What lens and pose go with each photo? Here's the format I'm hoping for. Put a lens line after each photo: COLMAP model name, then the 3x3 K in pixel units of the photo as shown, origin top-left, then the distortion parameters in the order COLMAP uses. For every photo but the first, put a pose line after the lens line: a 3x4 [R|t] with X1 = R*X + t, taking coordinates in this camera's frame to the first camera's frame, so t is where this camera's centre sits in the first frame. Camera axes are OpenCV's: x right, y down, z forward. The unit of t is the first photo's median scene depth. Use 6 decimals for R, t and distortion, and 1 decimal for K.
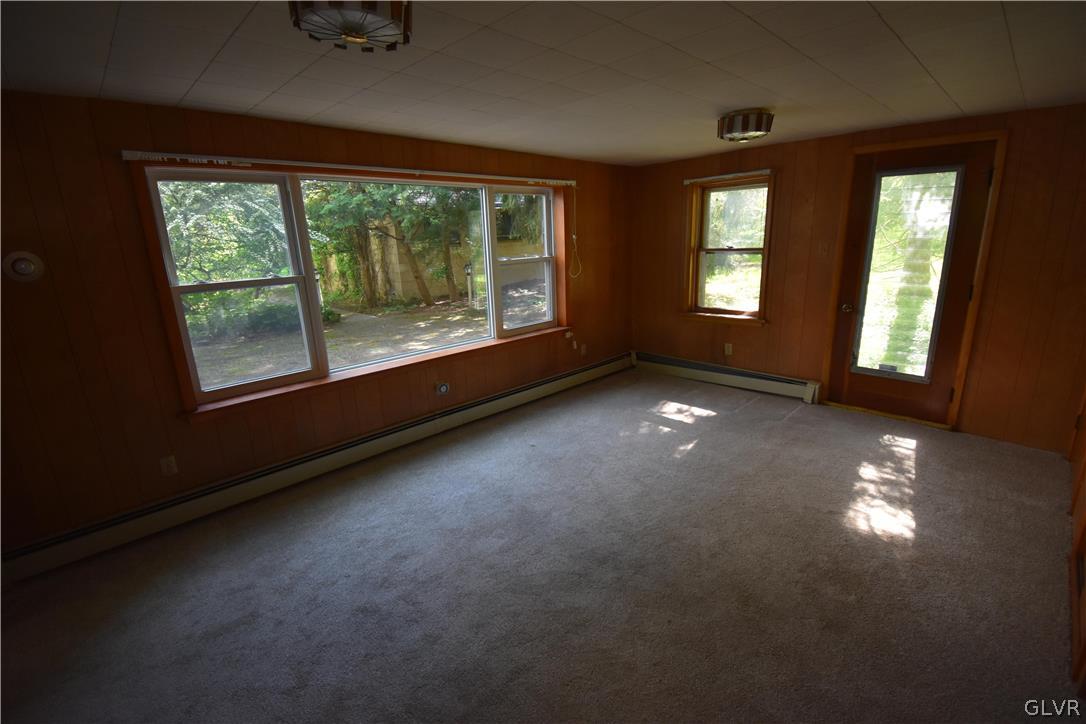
lens RADIAL K [[476.8, 0, 543.3], [0, 476.8, 355.9], [0, 0, 1]] dist [-0.000130, -0.000445]
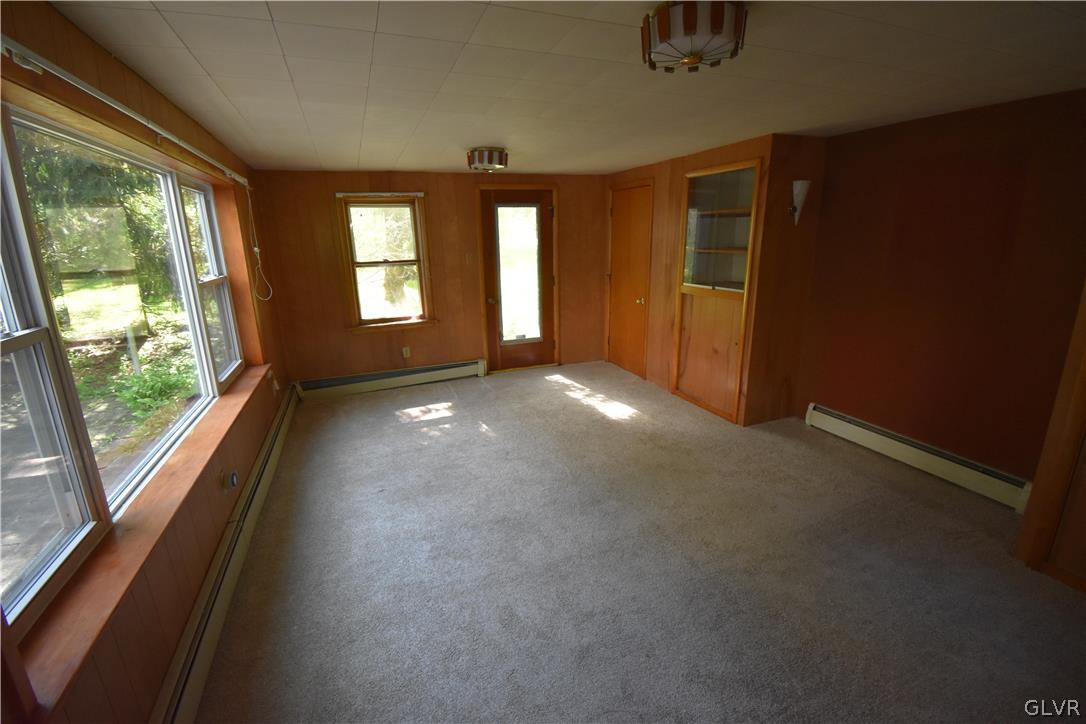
lens RADIAL K [[476.8, 0, 543.3], [0, 476.8, 355.9], [0, 0, 1]] dist [-0.000130, -0.000445]
pose [[0.392484, -0.199314, 0.897903, -0.582417], [0.242553, 0.964109, 0.107988, -0.059688], [-0.887200, 0.175406, 0.426742, 0.320347]]
